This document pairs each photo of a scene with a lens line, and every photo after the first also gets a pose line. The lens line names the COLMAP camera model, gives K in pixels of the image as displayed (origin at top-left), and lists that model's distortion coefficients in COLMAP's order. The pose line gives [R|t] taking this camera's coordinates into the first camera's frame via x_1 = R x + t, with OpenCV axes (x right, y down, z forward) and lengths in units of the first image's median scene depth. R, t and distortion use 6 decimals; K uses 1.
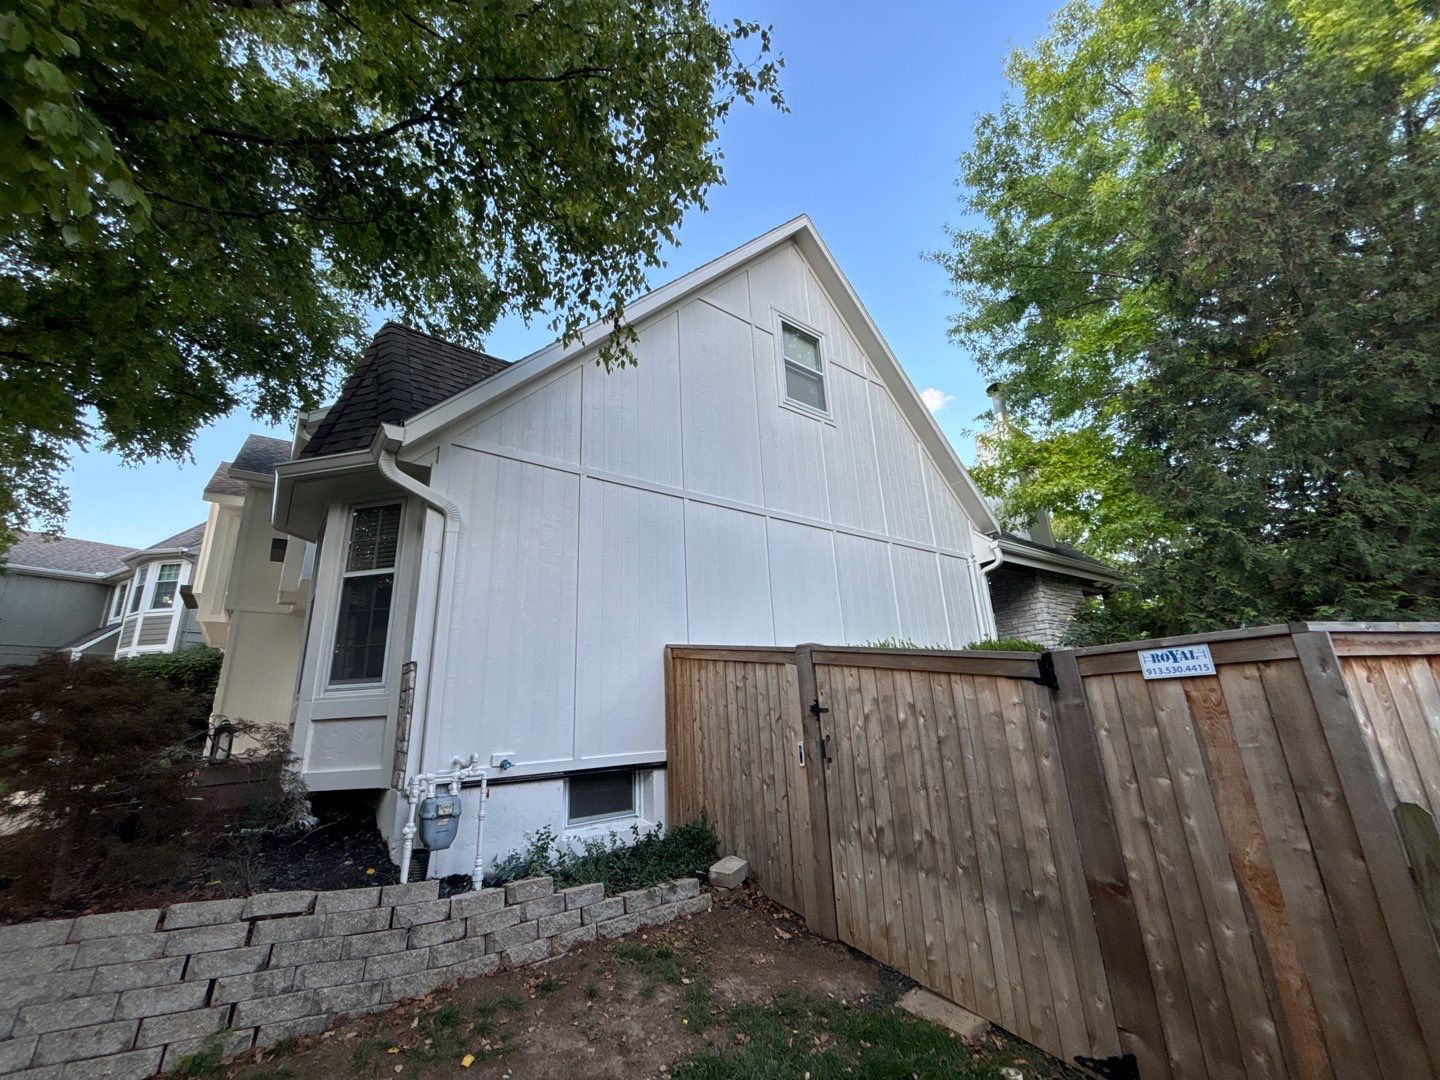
lens RADIAL K [[577.4, 0, 708.4], [0, 577.4, 539.0], [0, 0, 1]] dist [0.002865, -0.000395]
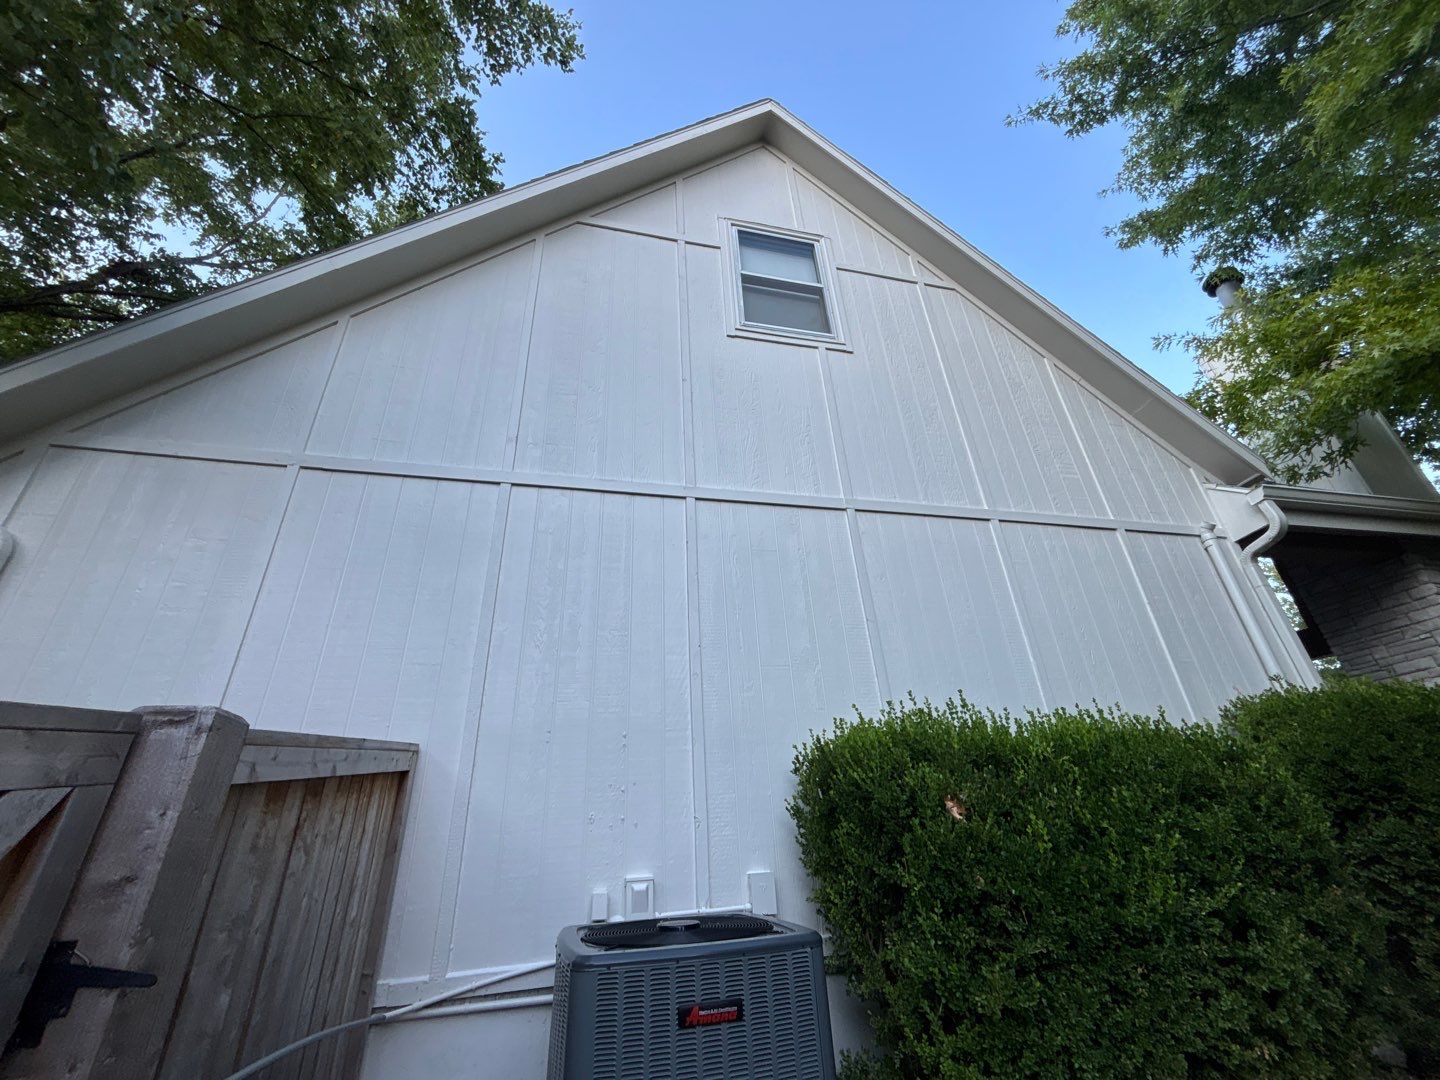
lens RADIAL K [[577.4, 0, 726.4], [0, 577.4, 532.0], [0, 0, 1]] dist [0.002865, -0.000395]
pose [[0.917314, -0.191153, -0.349279, 0.241705], [0.125407, 0.971281, -0.202204, 0.083654], [0.377900, 0.141683, 0.914941, 0.369519]]
